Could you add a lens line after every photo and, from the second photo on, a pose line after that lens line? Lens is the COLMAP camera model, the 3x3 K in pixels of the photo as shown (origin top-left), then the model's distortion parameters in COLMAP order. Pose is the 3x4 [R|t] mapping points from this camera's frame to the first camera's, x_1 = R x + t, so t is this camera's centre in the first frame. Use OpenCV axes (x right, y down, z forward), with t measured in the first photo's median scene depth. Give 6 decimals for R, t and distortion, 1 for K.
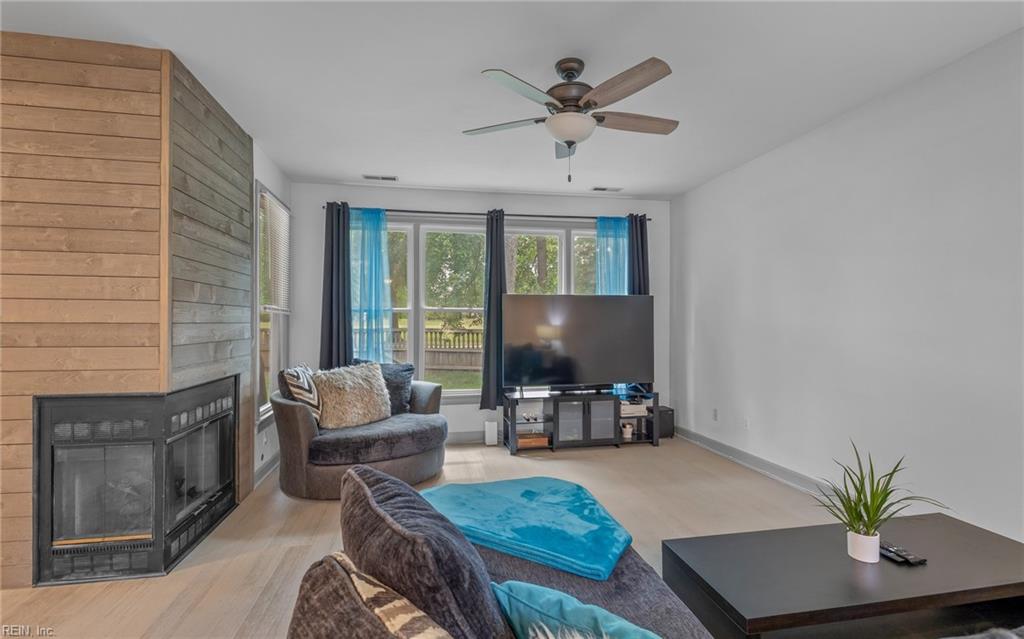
lens RADIAL K [[463.0, 0, 512.9], [0, 463.0, 323.2], [0, 0, 1]] dist [0.001455, 0.000069]
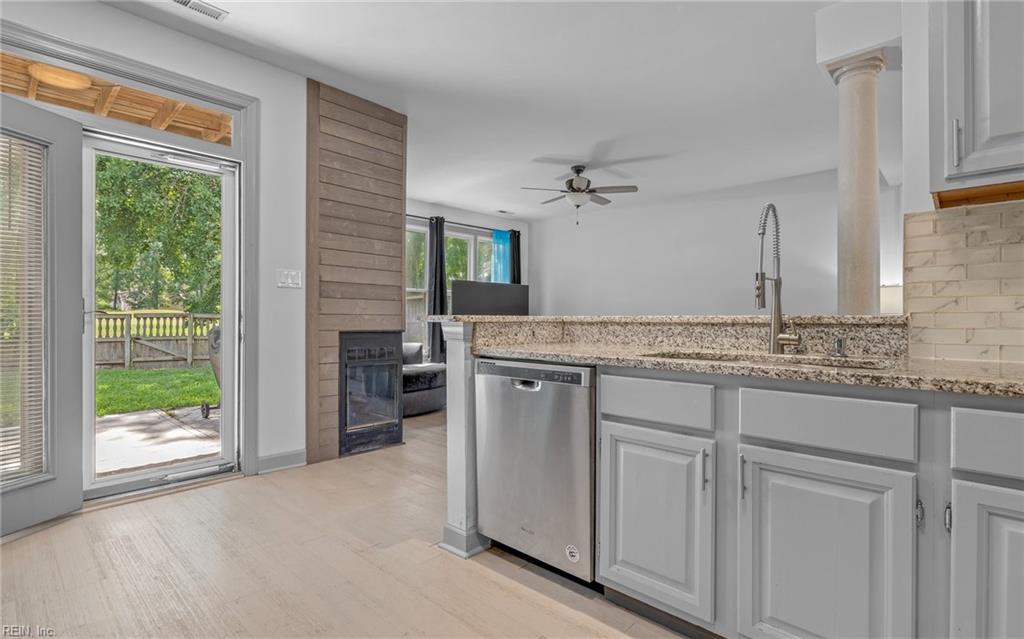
lens RADIAL K [[482.8, 0, 511.2], [0, 482.8, 319.3], [0, 0, 1]] dist [-0.001276, -0.000071]
pose [[0.806307, -0.000848, 0.591497, -1.382862], [-0.000861, 0.999996, 0.002608, 0.104926], [-0.591497, -0.002612, 0.806303, -0.538646]]
